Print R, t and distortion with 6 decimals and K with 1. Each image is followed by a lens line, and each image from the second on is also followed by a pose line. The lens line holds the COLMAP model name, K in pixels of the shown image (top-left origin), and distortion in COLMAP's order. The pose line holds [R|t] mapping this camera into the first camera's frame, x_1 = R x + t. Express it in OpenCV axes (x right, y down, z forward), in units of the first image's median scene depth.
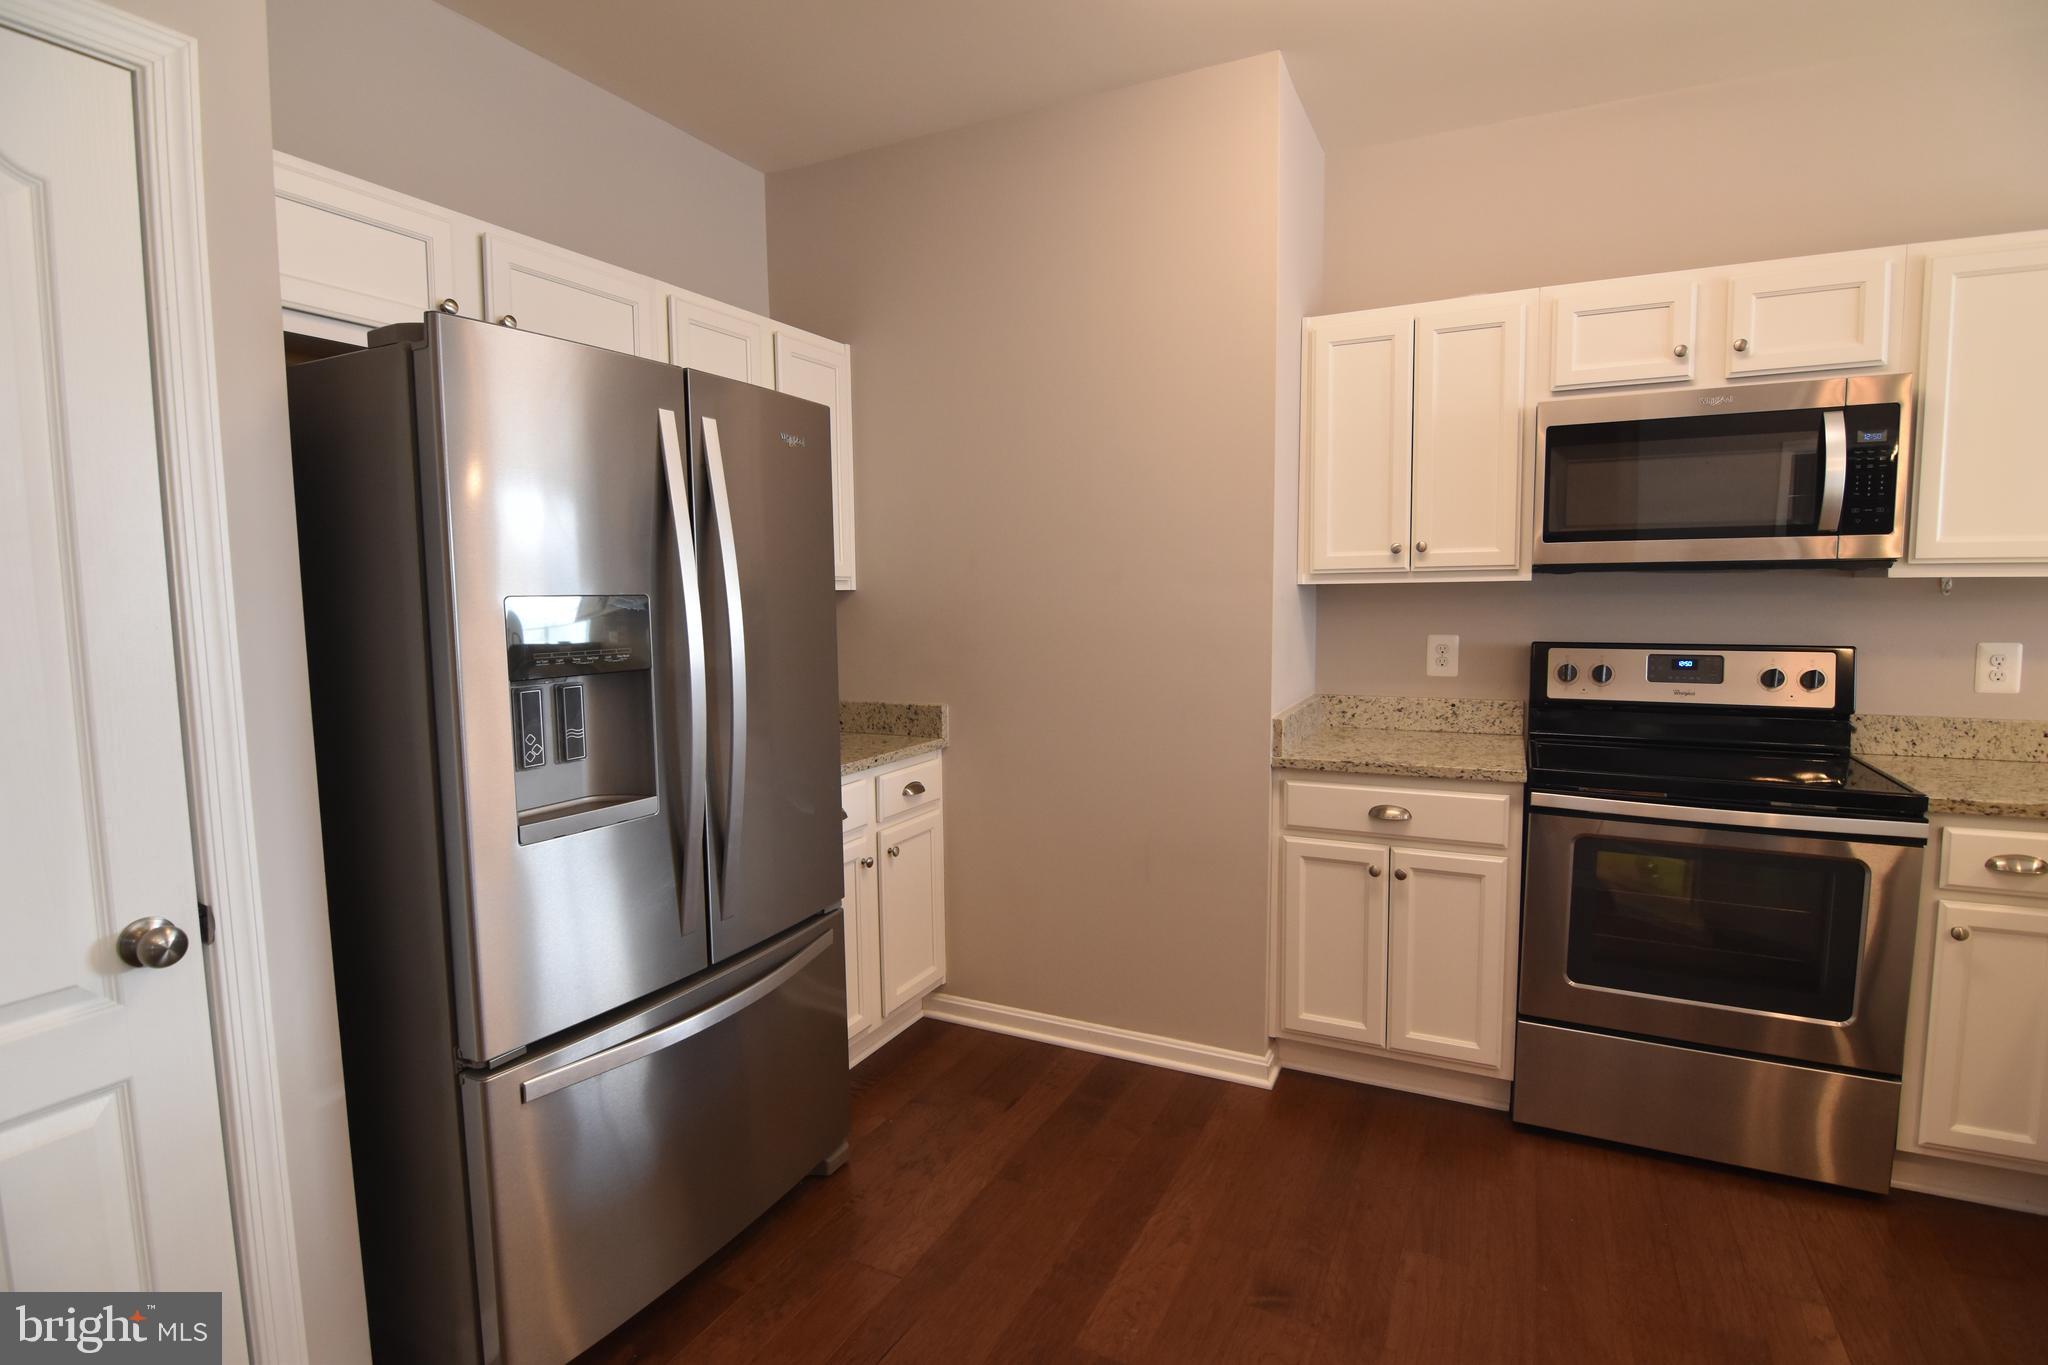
lens RADIAL K [[990.2, 0, 1035.5], [0, 990.2, 681.2], [0, 0, 1]] dist [-0.005493, -0.010425]
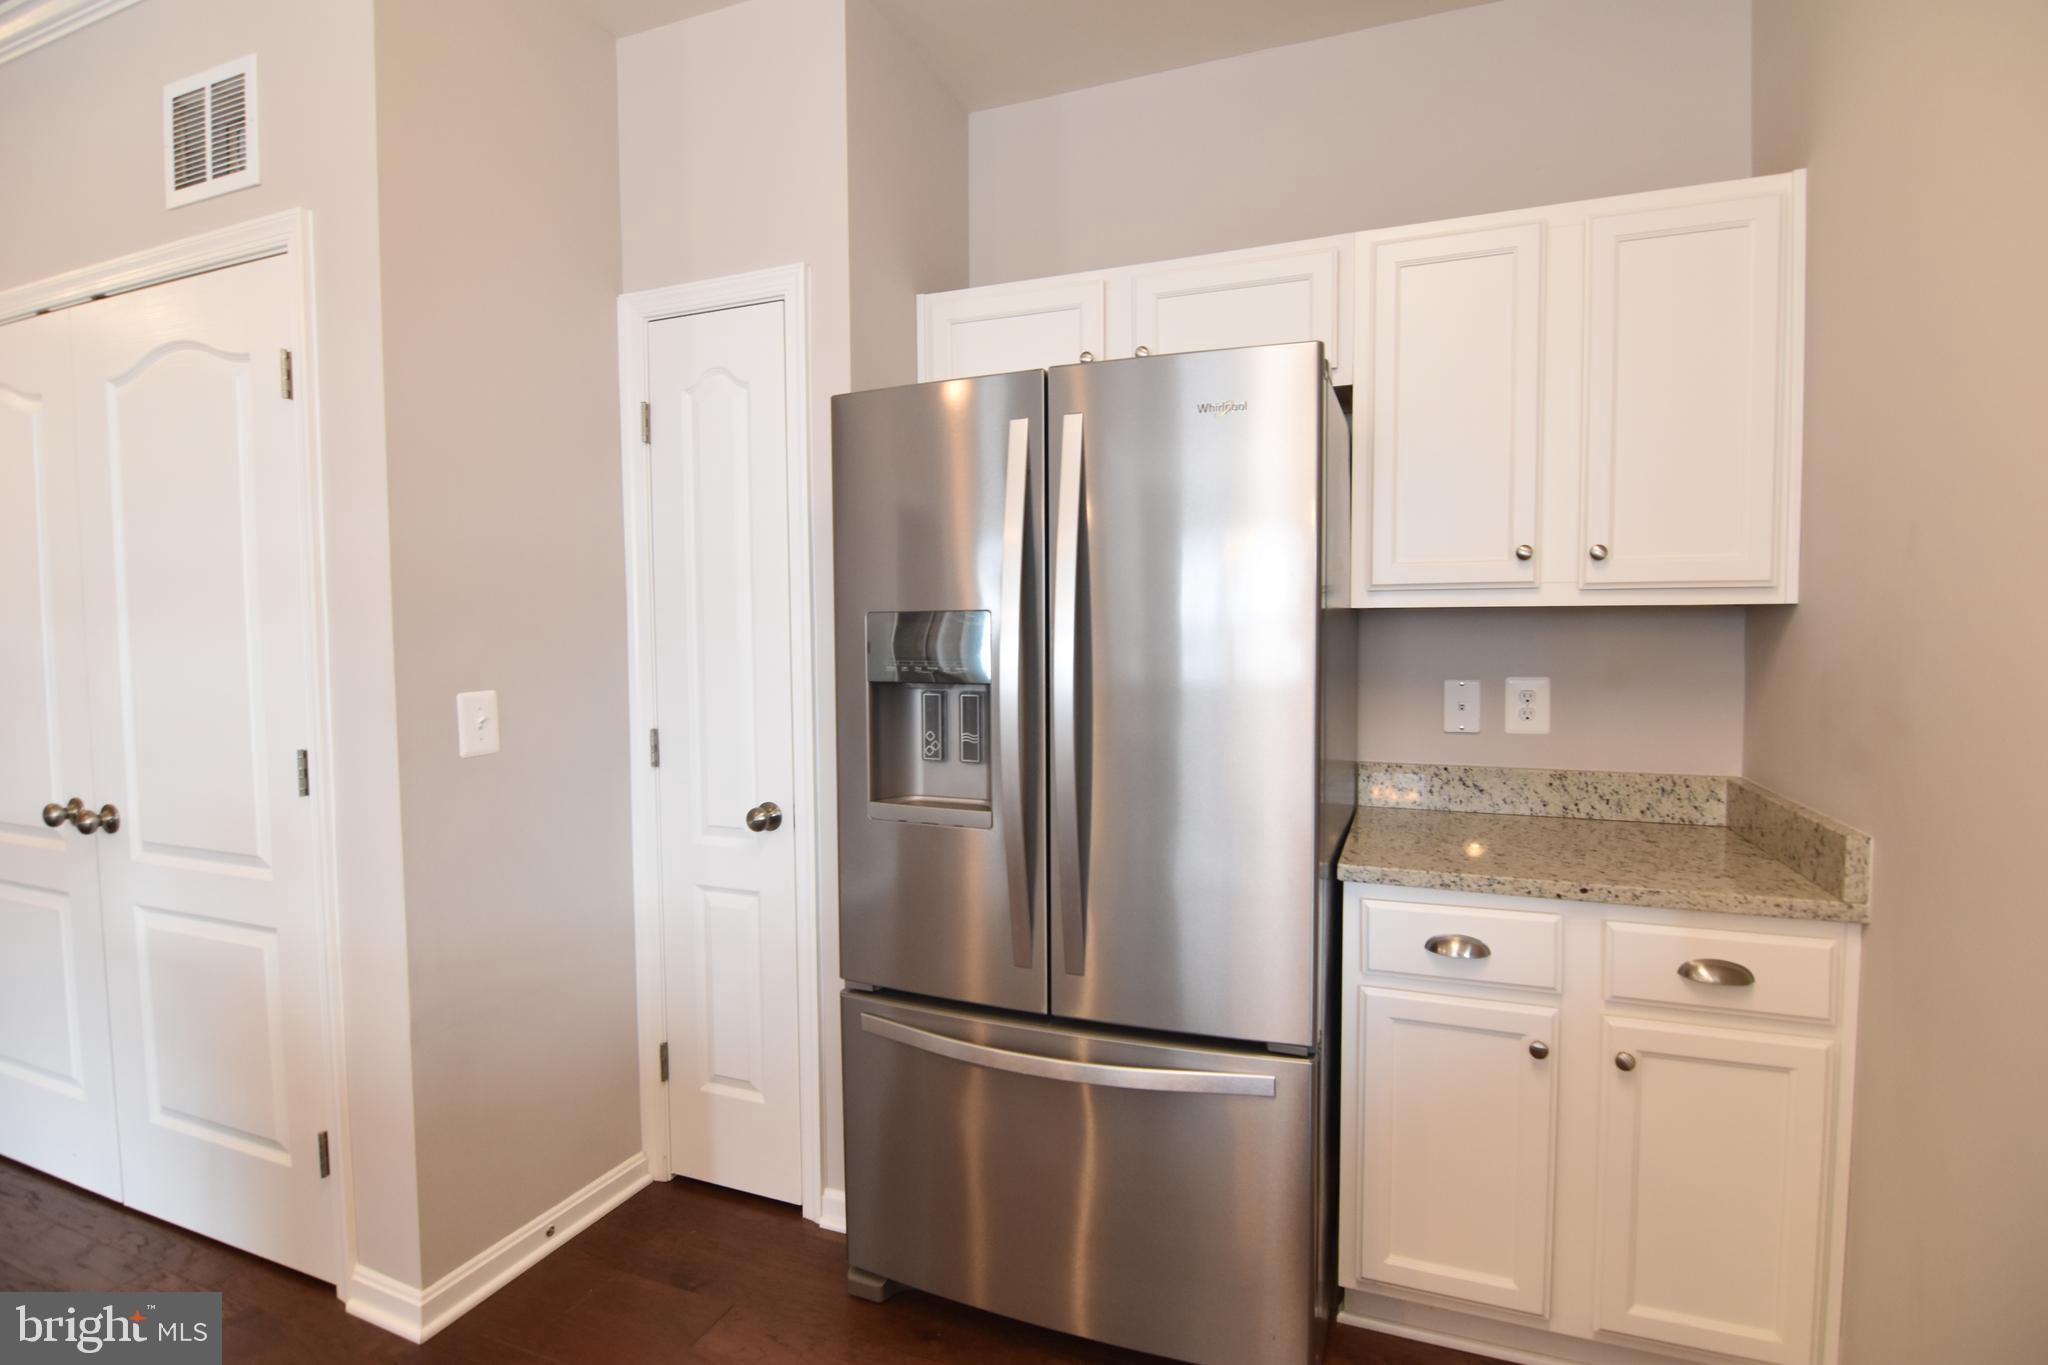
lens RADIAL K [[990.2, 0, 1035.5], [0, 990.2, 681.2], [0, 0, 1]] dist [-0.005493, -0.010425]
pose [[0.078801, 0.059632, -0.995105, 0.418831], [-0.087594, 0.994763, 0.052675, -0.049407], [0.993035, 0.083014, 0.083612, 0.657587]]
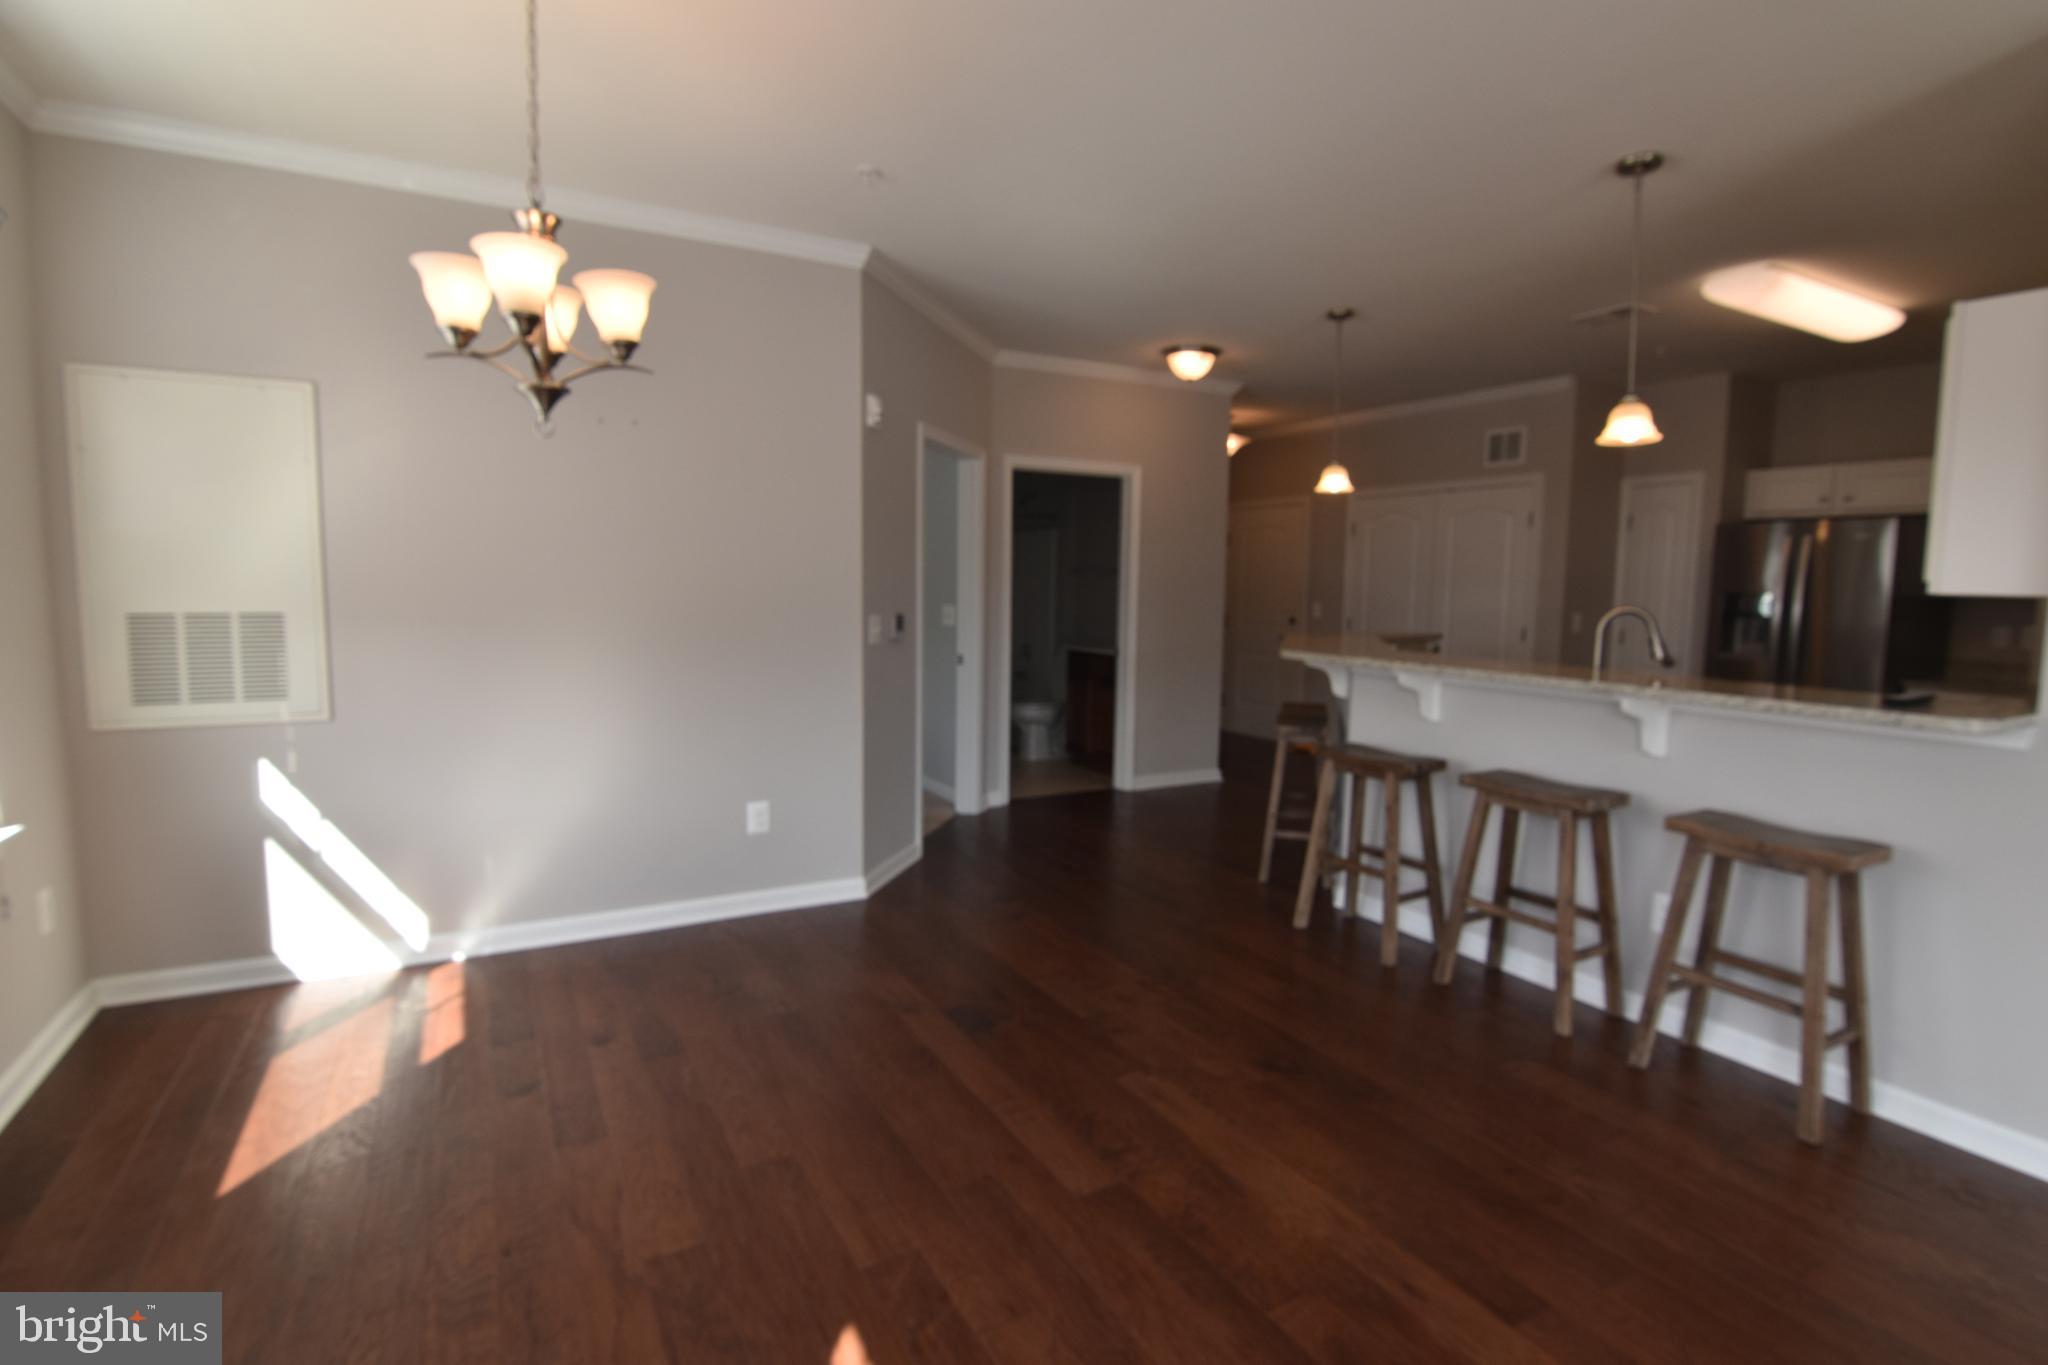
lens RADIAL K [[990.2, 0, 1035.5], [0, 990.2, 681.2], [0, 0, 1]] dist [-0.005493, -0.010425]
pose [[-0.559967, 0.084415, -0.824203, 2.488038], [-0.086921, 0.983321, 0.159766, -0.075223], [0.823943, 0.161104, -0.543290, 0.547728]]
